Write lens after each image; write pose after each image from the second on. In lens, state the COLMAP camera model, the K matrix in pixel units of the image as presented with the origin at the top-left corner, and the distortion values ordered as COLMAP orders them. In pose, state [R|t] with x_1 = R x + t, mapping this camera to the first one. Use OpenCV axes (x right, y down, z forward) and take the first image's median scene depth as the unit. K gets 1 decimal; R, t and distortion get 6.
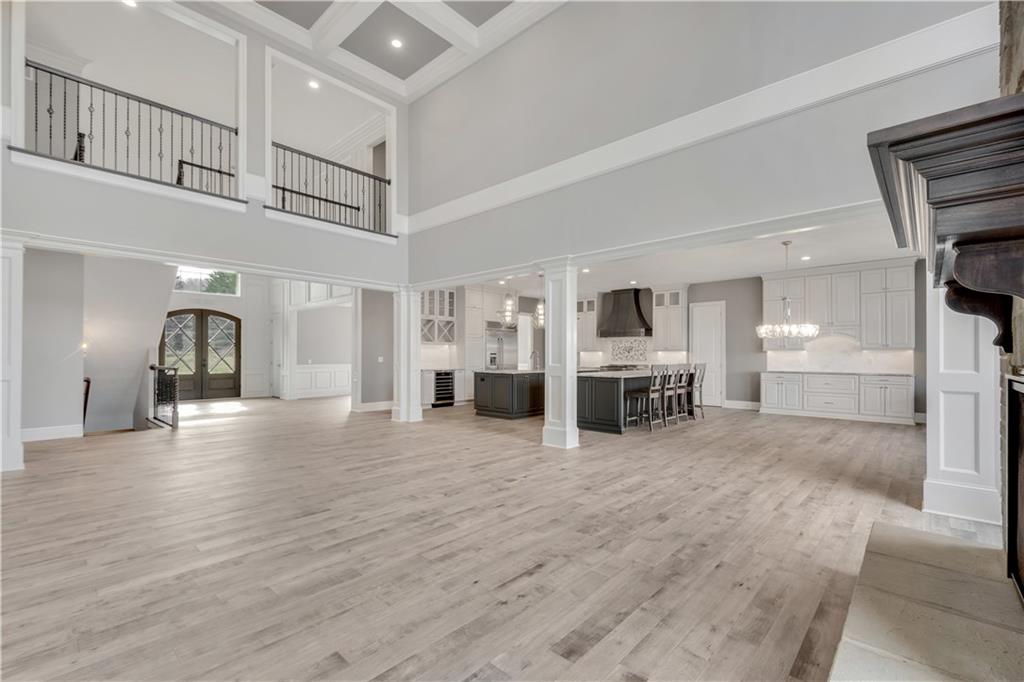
lens RADIAL K [[452.8, 0, 509.8], [0, 452.8, 358.4], [0, 0, 1]] dist [0.001096, 0.000128]
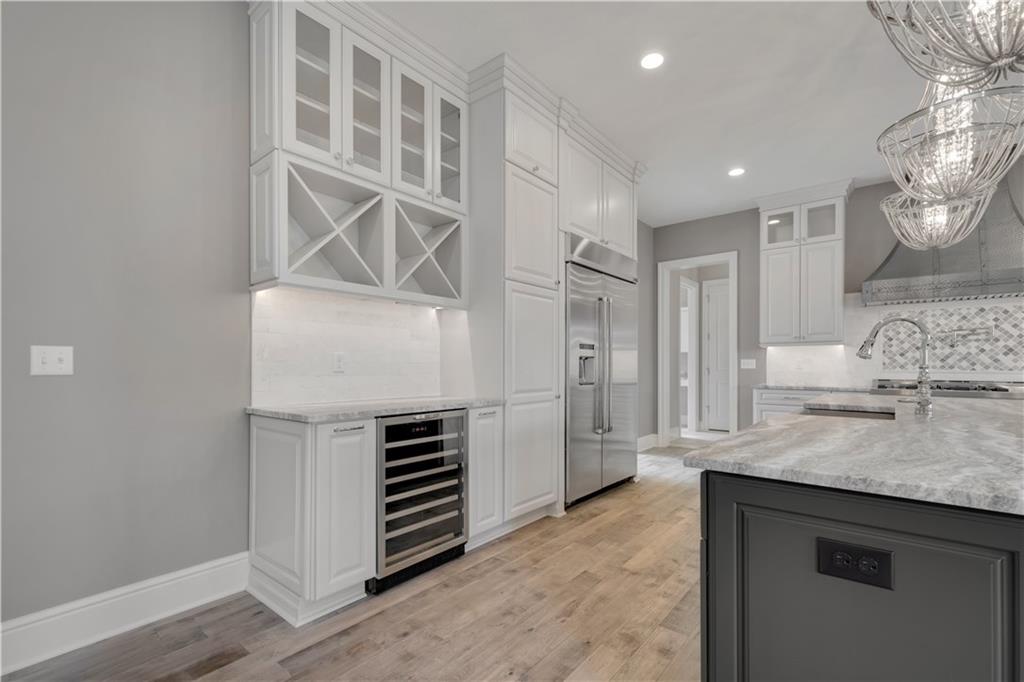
lens RADIAL K [[458.3, 0, 515.7], [0, 458.3, 370.6], [0, 0, 1]] dist [0.002207, 0.000124]
pose [[0.997818, -0.001711, 0.066009, -0.112869], [0.001593, 0.999997, 0.001846, 0.005836], [-0.066012, -0.001737, 0.997817, 0.759008]]
